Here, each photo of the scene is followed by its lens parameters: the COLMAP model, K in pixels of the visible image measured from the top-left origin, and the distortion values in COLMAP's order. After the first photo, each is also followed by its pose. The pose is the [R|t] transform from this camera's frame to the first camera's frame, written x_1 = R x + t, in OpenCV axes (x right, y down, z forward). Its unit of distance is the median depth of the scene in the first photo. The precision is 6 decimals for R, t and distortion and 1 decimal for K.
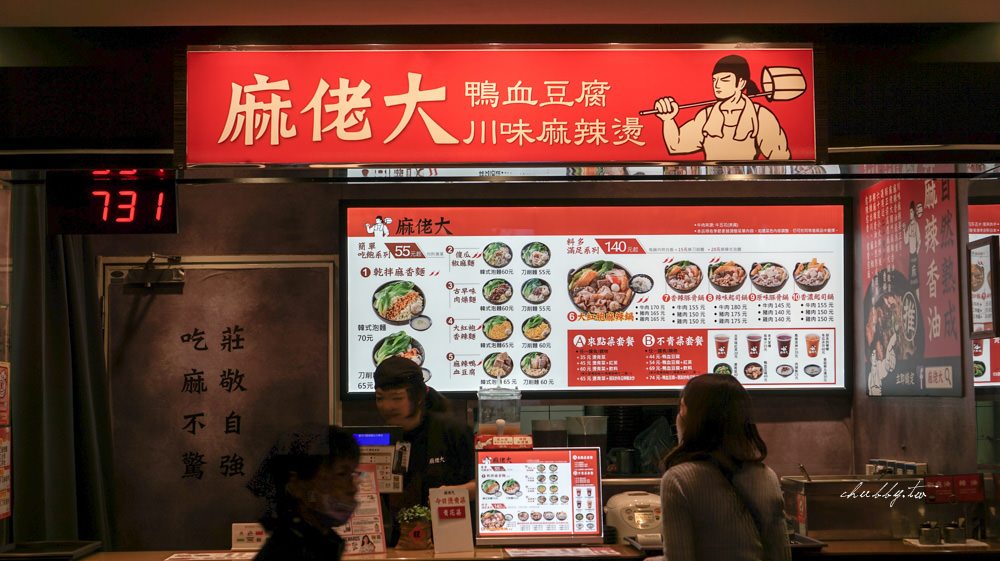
lens RADIAL K [[1500.6, 0, 500.0], [0, 1500.6, 280.5], [0, 0, 1]] dist [0.009262, 0.062507]
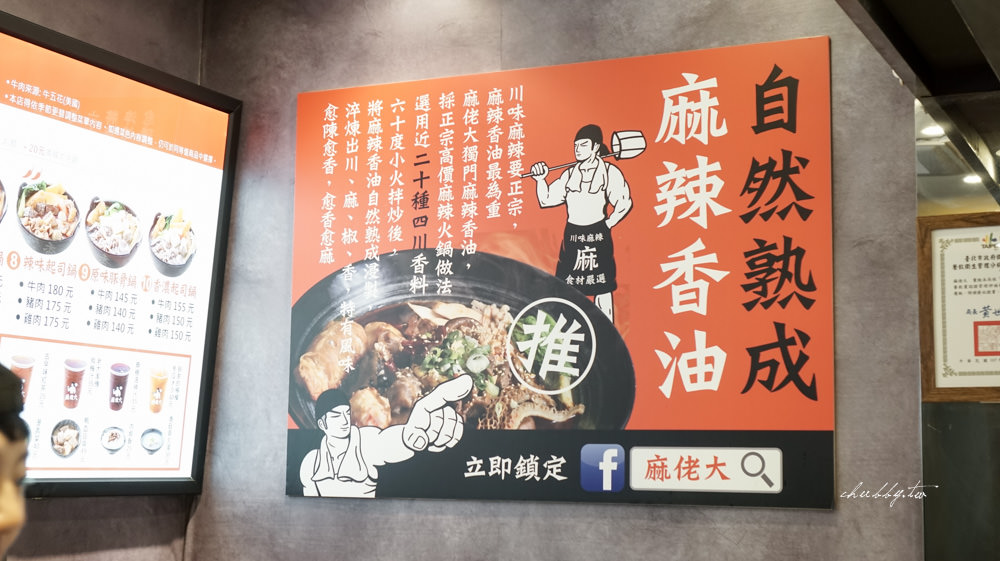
lens RADIAL K [[1500.6, 0, 500.0], [0, 1500.6, 280.5], [0, 0, 1]] dist [0.009262, 0.062507]
pose [[0.463602, 0.121767, 0.877637, -0.164609], [-0.082888, 0.992128, -0.093868, 0.045092], [-0.882158, -0.029228, 0.470045, 0.681952]]
